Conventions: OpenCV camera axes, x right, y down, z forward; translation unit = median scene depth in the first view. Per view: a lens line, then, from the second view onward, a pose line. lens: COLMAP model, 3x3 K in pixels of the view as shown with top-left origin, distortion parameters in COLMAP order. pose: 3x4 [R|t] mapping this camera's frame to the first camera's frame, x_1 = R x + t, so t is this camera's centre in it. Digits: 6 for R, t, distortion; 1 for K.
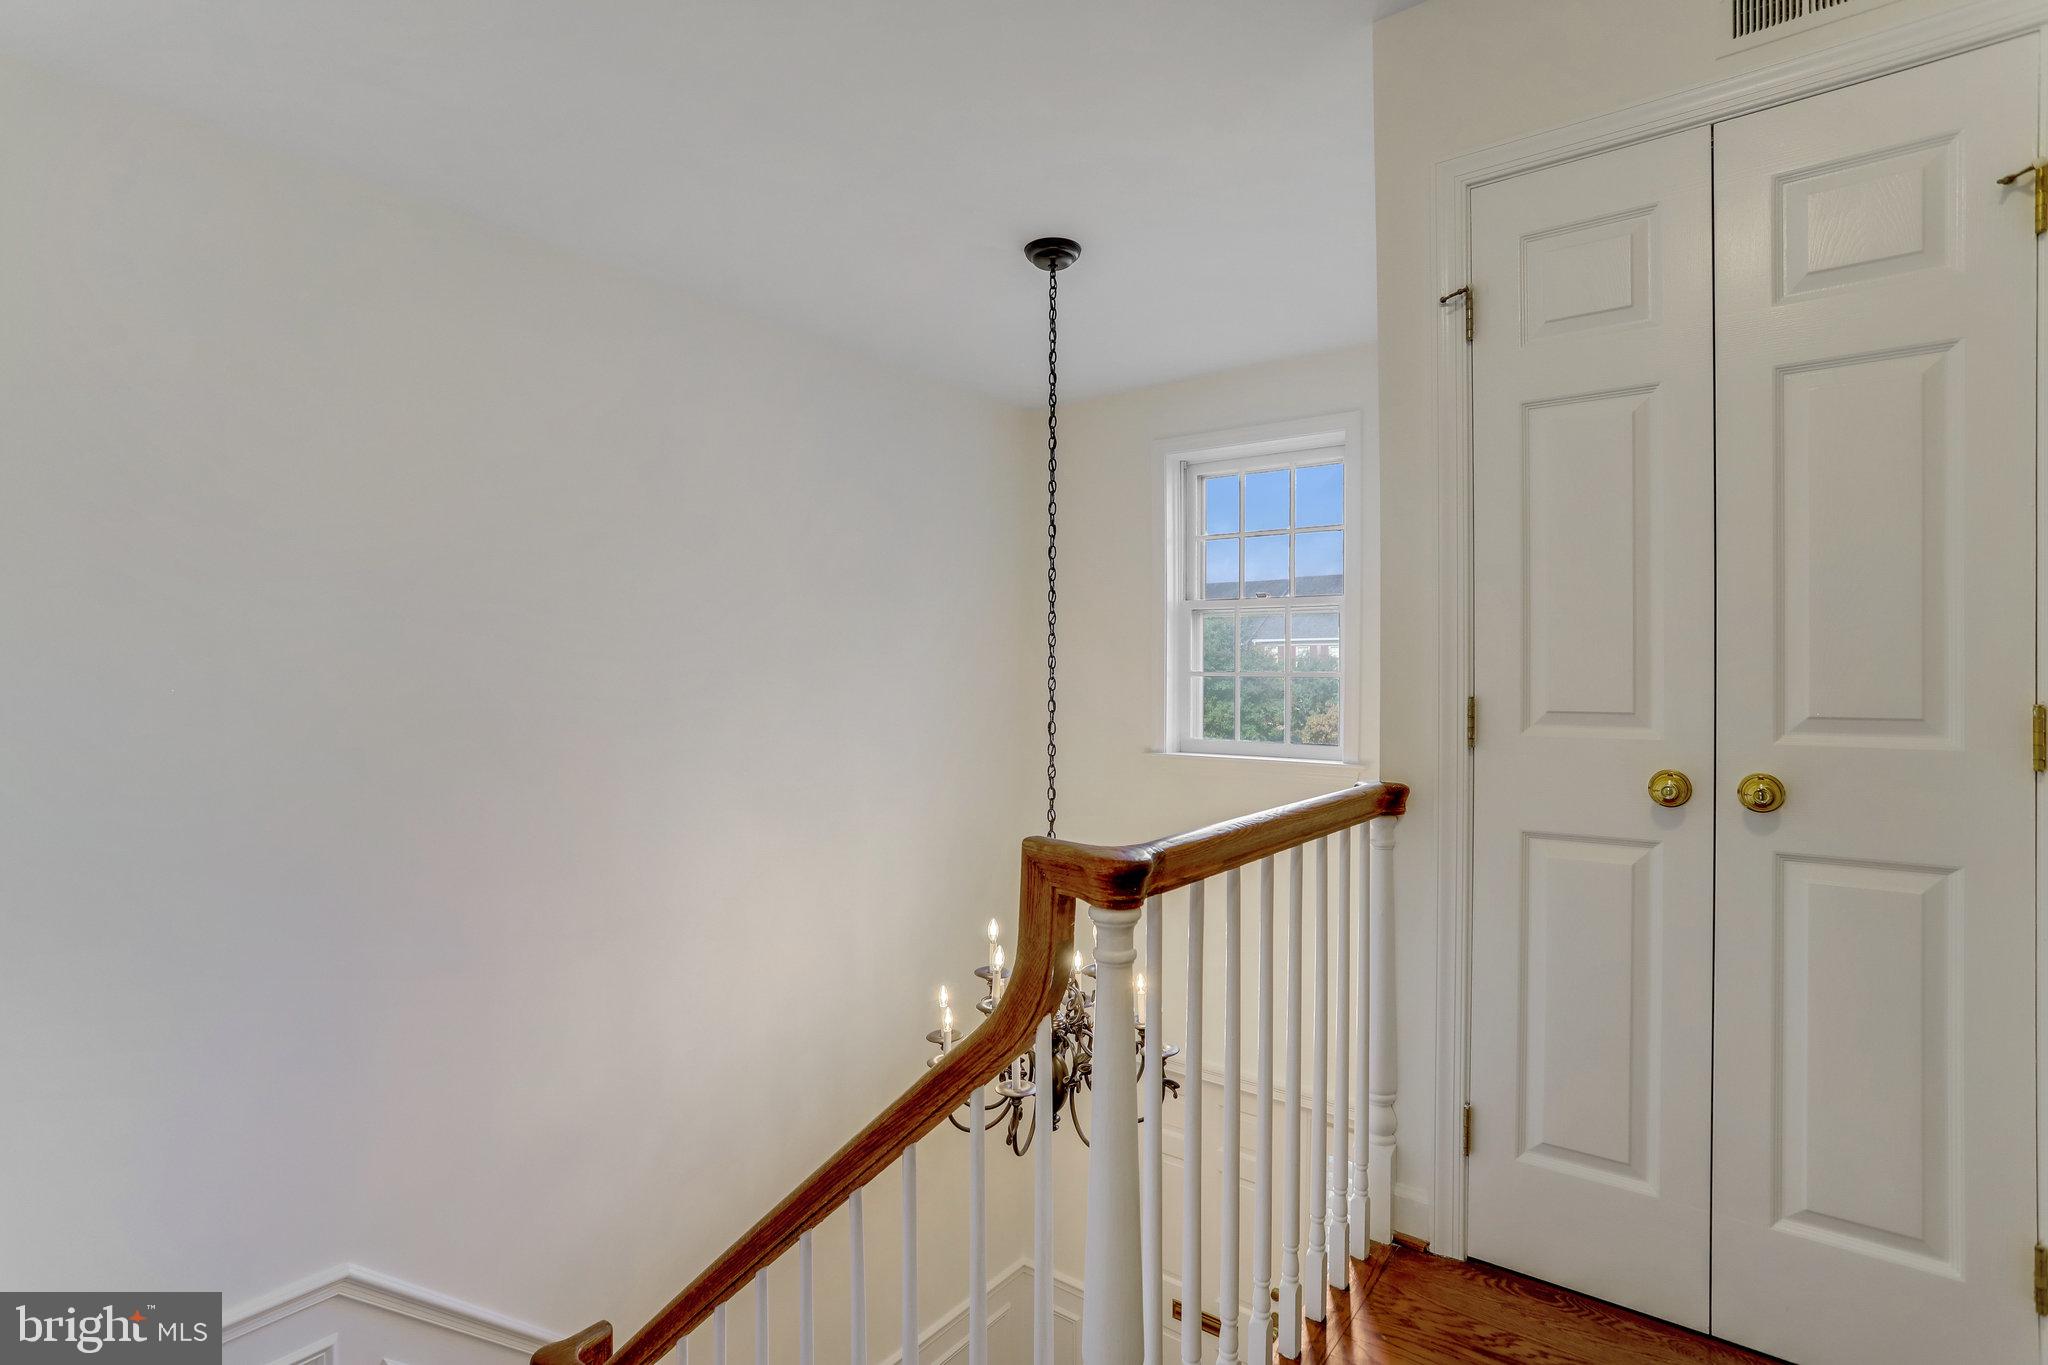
lens RADIAL K [[998.0, 0, 1039.5], [0, 998.0, 681.0], [0, 0, 1]] dist [-0.038199, 0.000375]
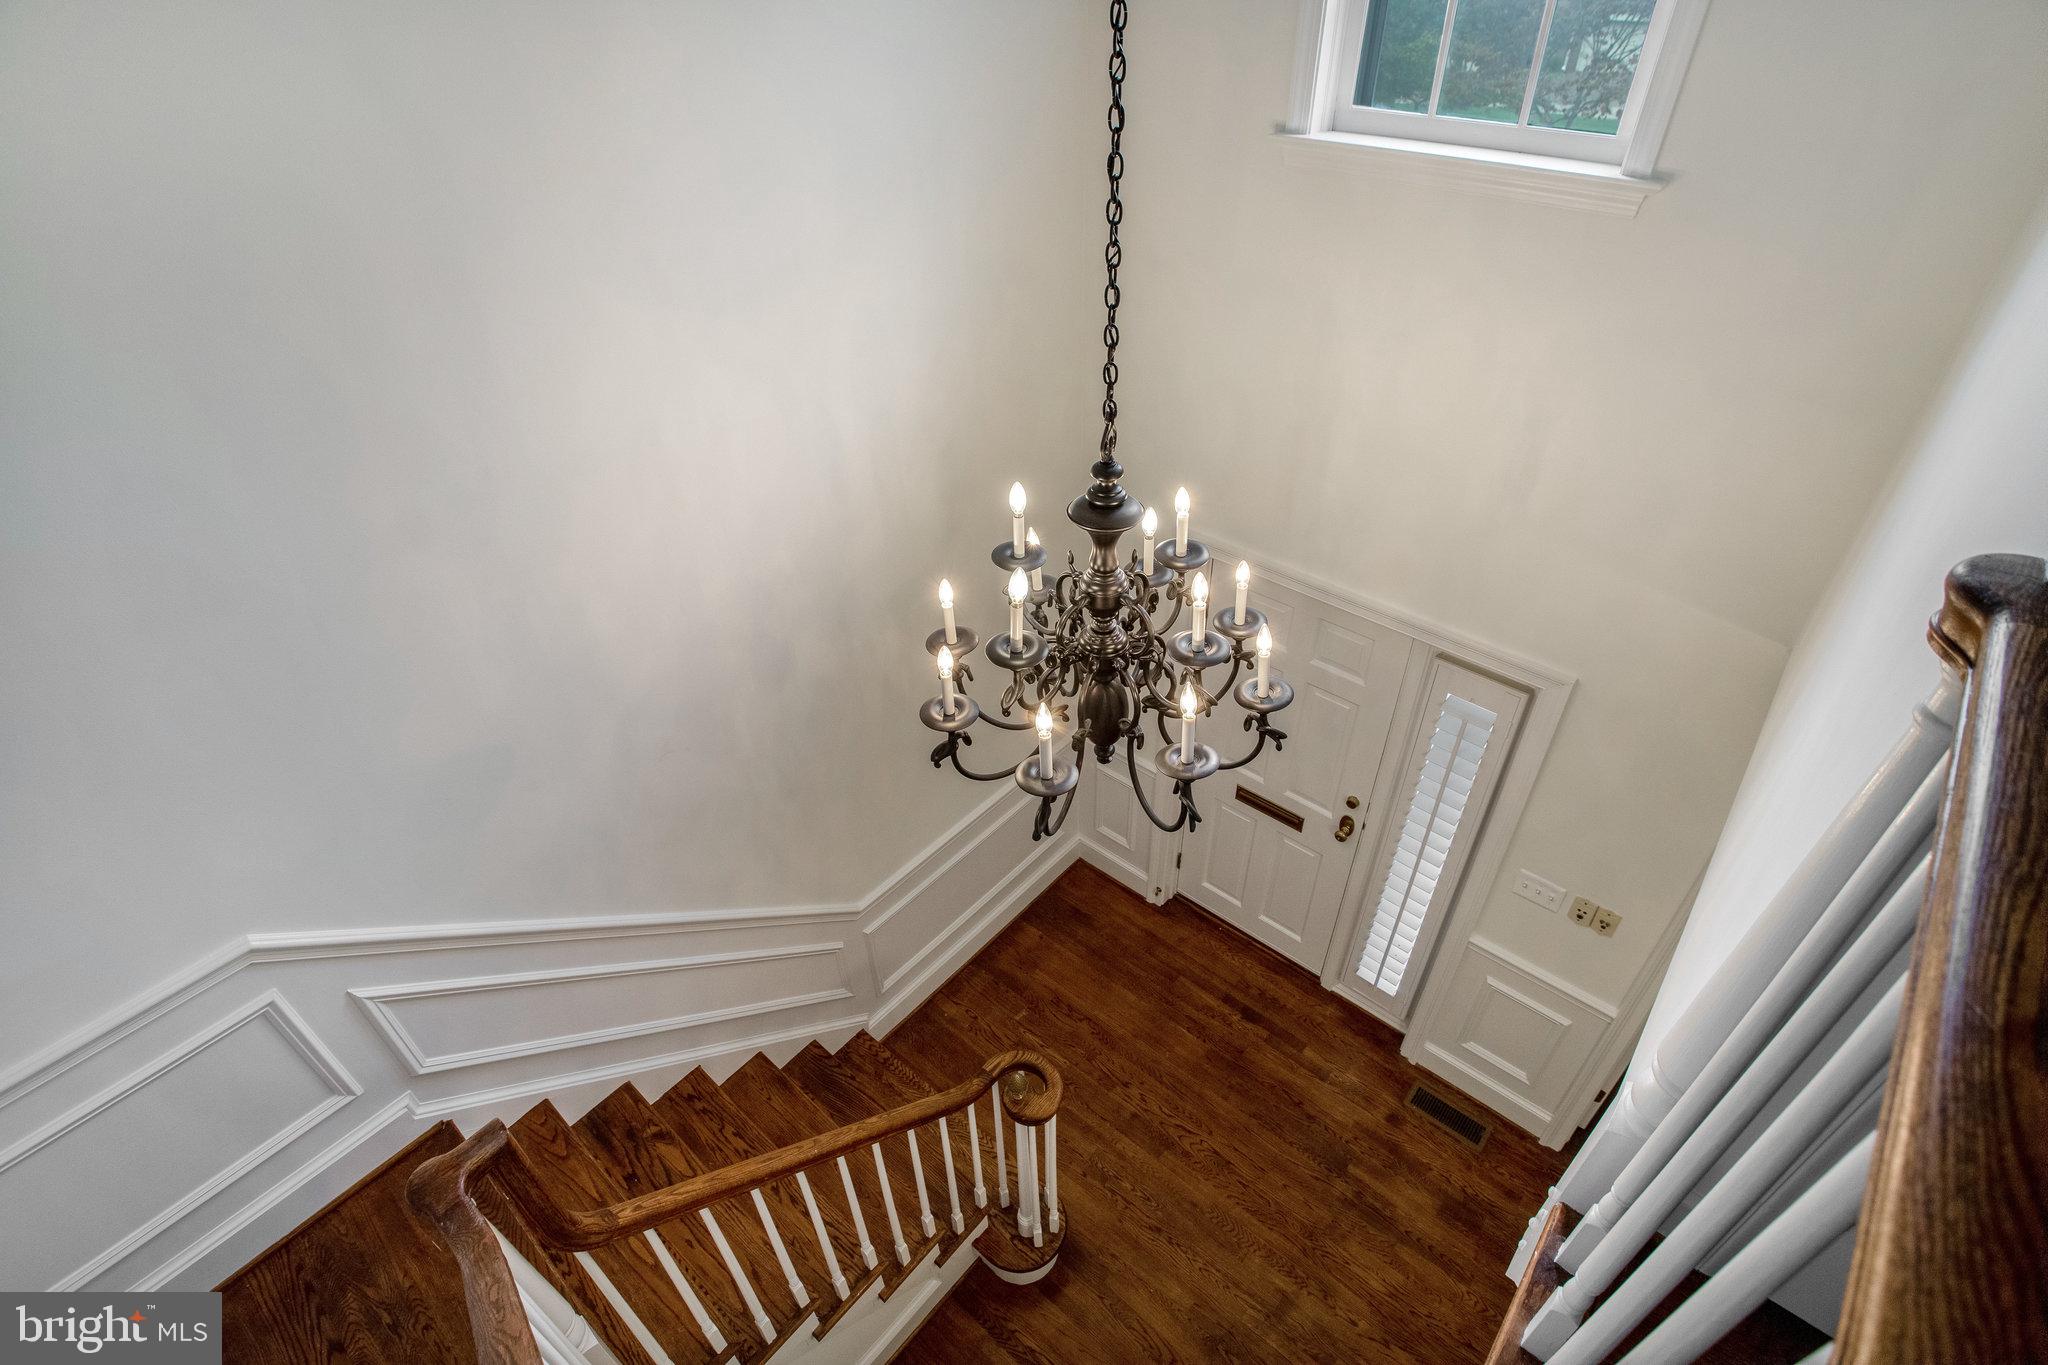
lens RADIAL K [[998.0, 0, 1039.5], [0, 998.0, 681.0], [0, 0, 1]] dist [-0.038199, 0.000375]
pose [[0.998191, 0.016499, -0.057814, 0.007239], [0.023547, 0.777503, 0.628439, -0.063713], [0.055319, -0.628663, 0.775708, 0.450646]]
